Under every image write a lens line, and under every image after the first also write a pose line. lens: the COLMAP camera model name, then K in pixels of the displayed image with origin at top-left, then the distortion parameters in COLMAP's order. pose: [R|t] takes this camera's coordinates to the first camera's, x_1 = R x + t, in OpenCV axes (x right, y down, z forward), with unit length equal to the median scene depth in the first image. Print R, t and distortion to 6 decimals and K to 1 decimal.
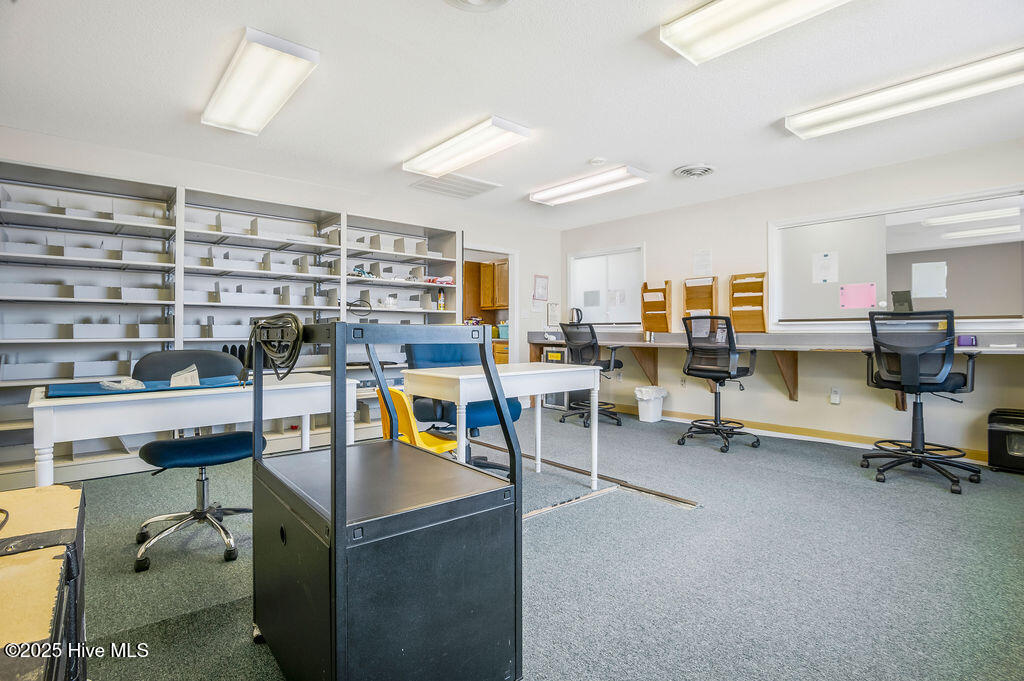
lens RADIAL K [[498.0, 0, 515.6], [0, 498.0, 335.6], [0, 0, 1]] dist [-0.004956, -0.001758]
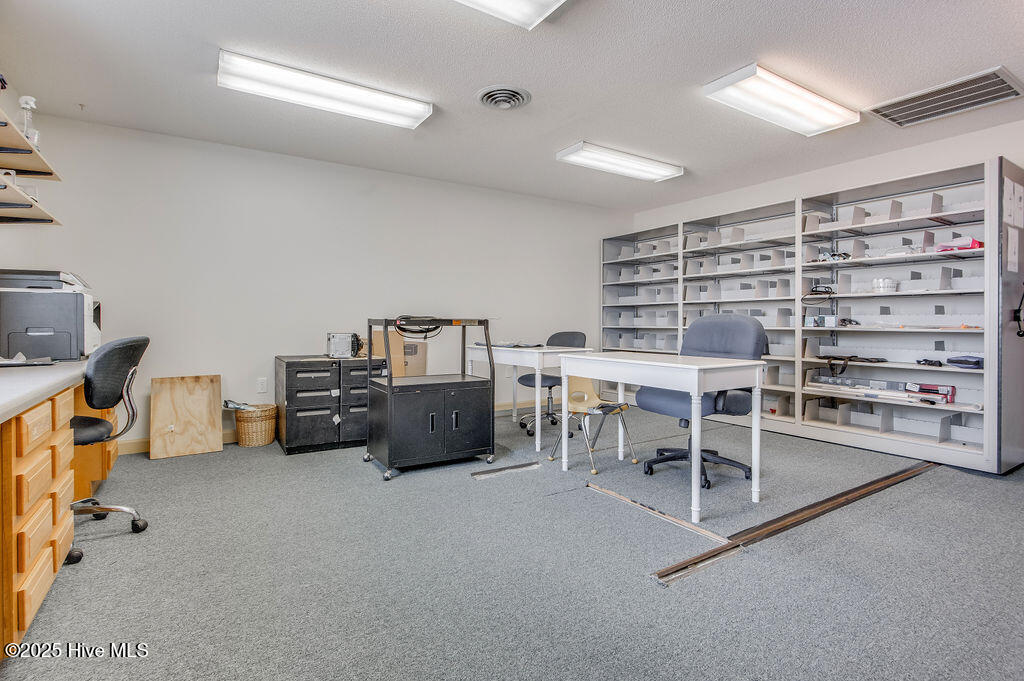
lens RADIAL K [[498.0, 0, 515.0], [0, 498.0, 332.8], [0, 0, 1]] dist [-0.004956, -0.001758]
pose [[-0.131614, 0.017893, -0.991140, 0.797746], [-0.005747, 0.999807, 0.018813, -0.001983], [0.991284, 0.008172, -0.131486, 0.677080]]
